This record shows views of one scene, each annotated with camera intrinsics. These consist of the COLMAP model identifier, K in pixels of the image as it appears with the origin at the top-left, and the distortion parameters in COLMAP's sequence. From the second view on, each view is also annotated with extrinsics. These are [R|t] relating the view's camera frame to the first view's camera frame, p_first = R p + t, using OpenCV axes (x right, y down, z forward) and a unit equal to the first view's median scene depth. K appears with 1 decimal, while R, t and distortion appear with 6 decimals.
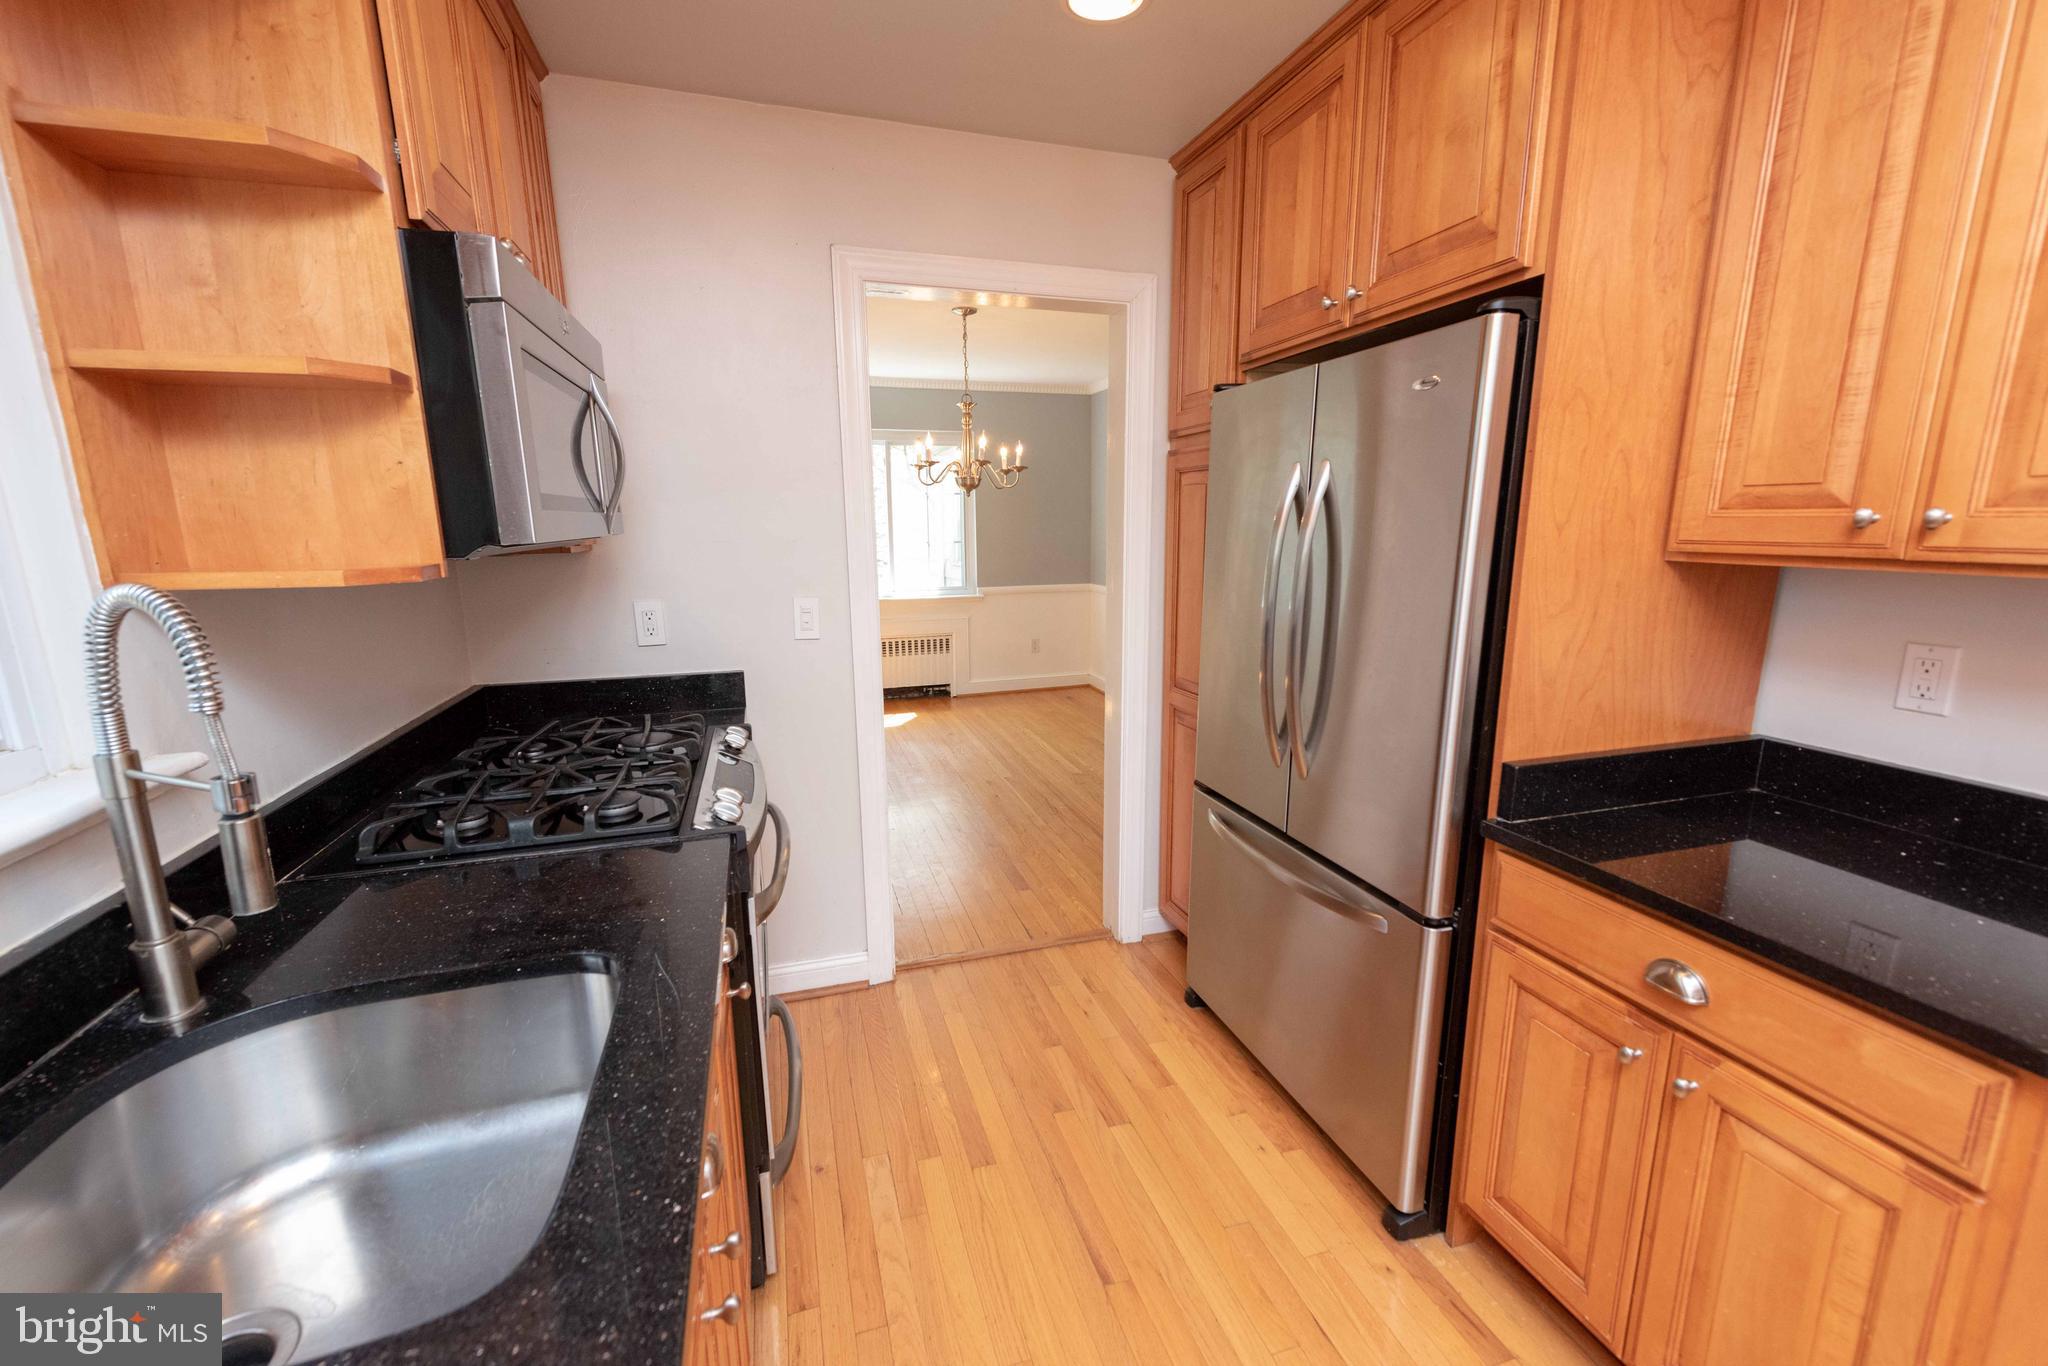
lens RADIAL K [[802.4, 0, 1026.3], [0, 802.4, 679.5], [0, 0, 1]] dist [0.011951, -0.002222]
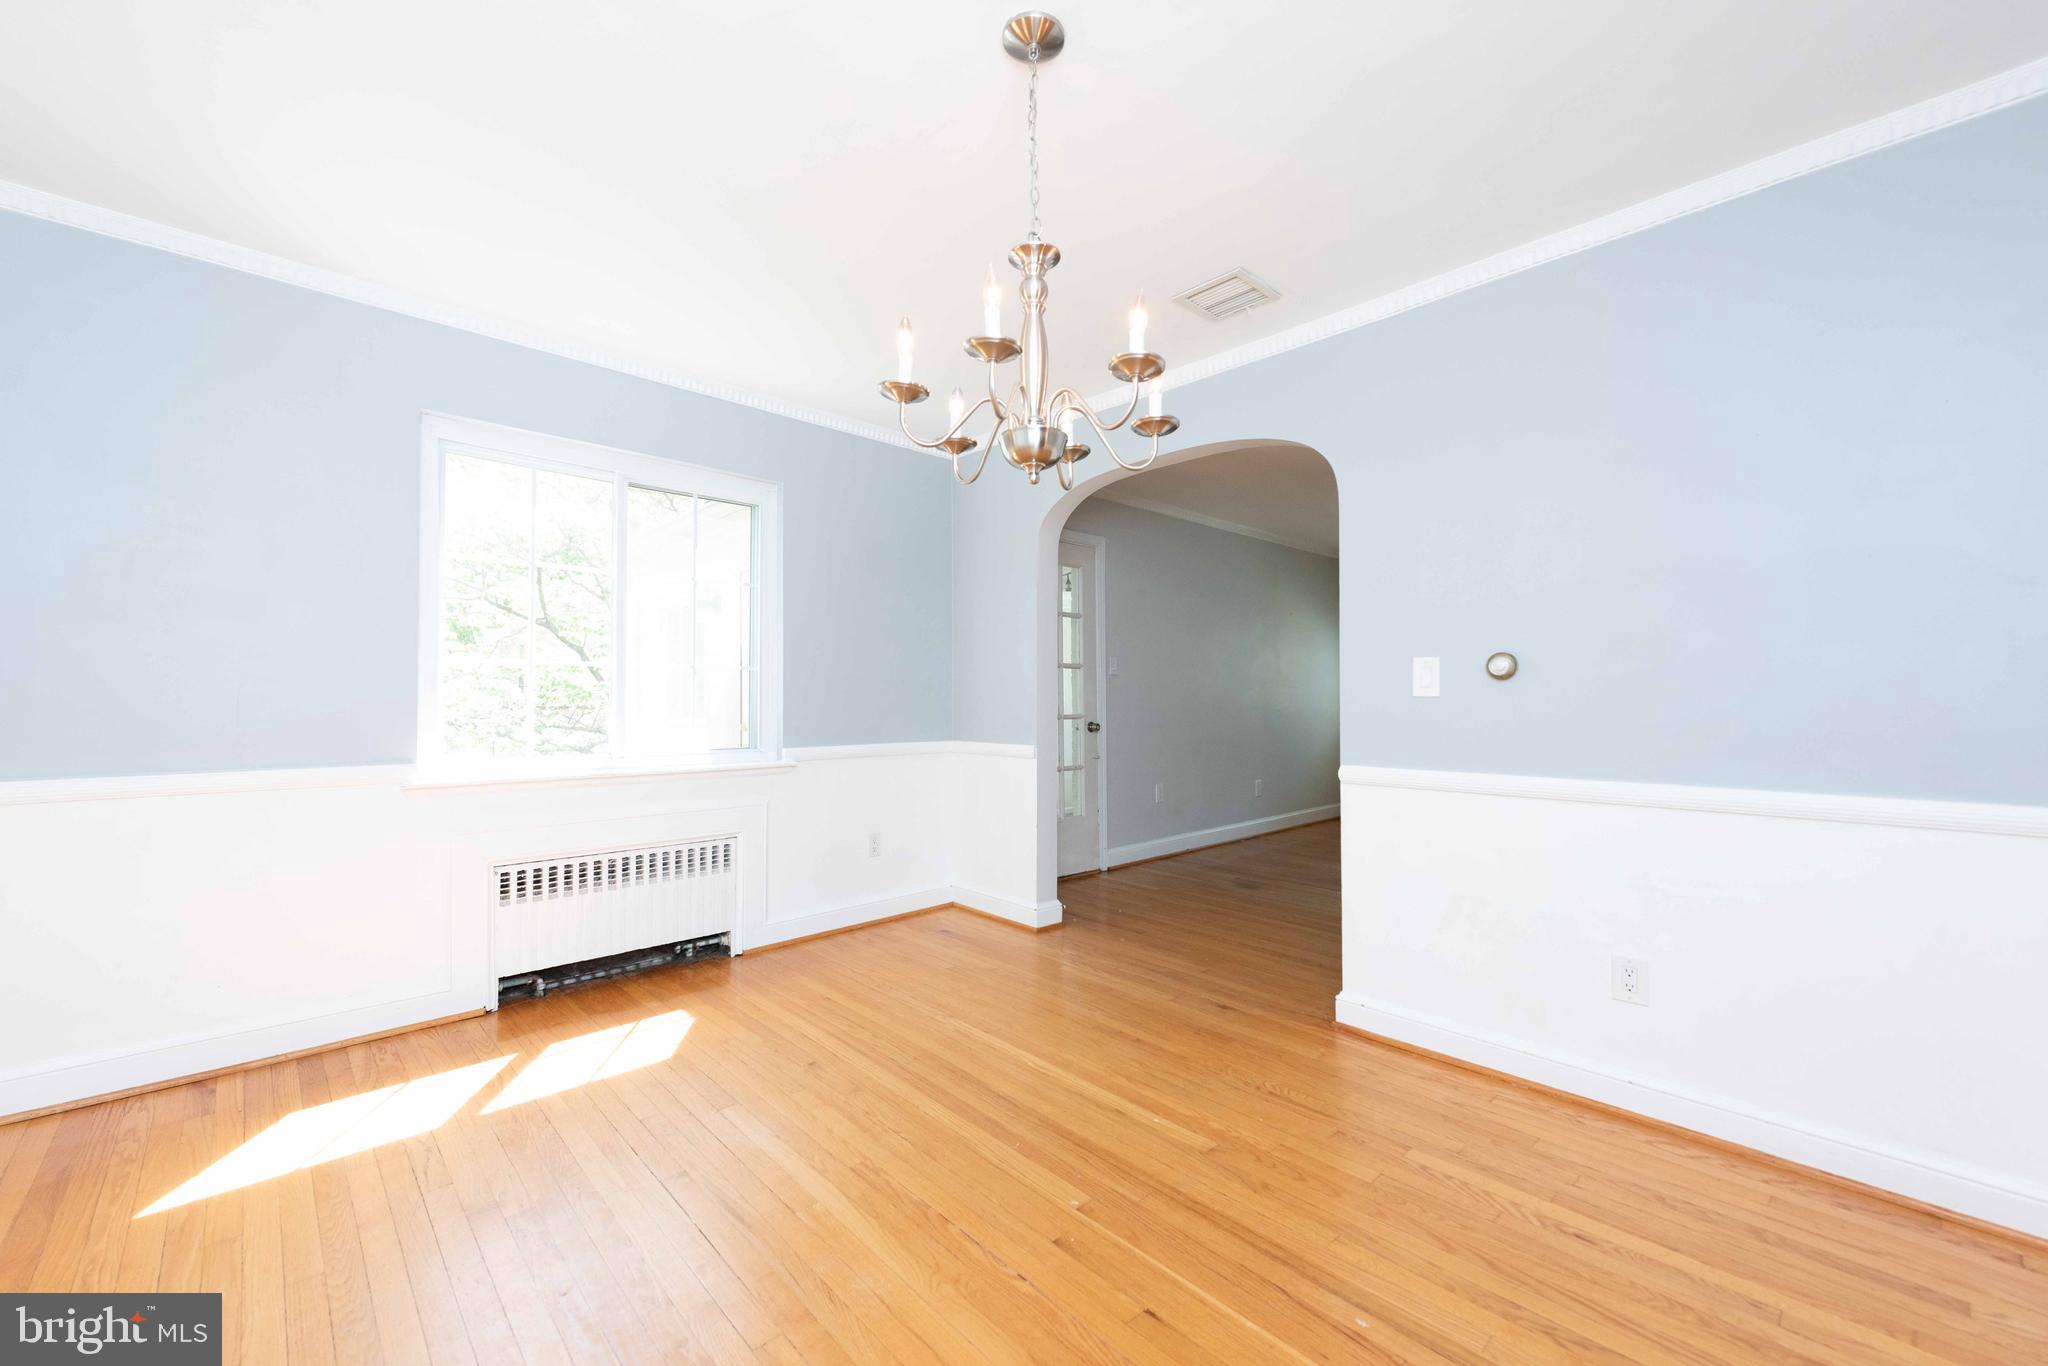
lens RADIAL K [[802.4, 0, 1034.7], [0, 802.4, 690.6], [0, 0, 1]] dist [0.011951, -0.002222]
pose [[0.900387, 0.017042, 0.434756, -0.163573], [0.073801, 0.978771, -0.191209, -0.037162], [-0.428785, 0.204247, 0.880015, 0.460620]]
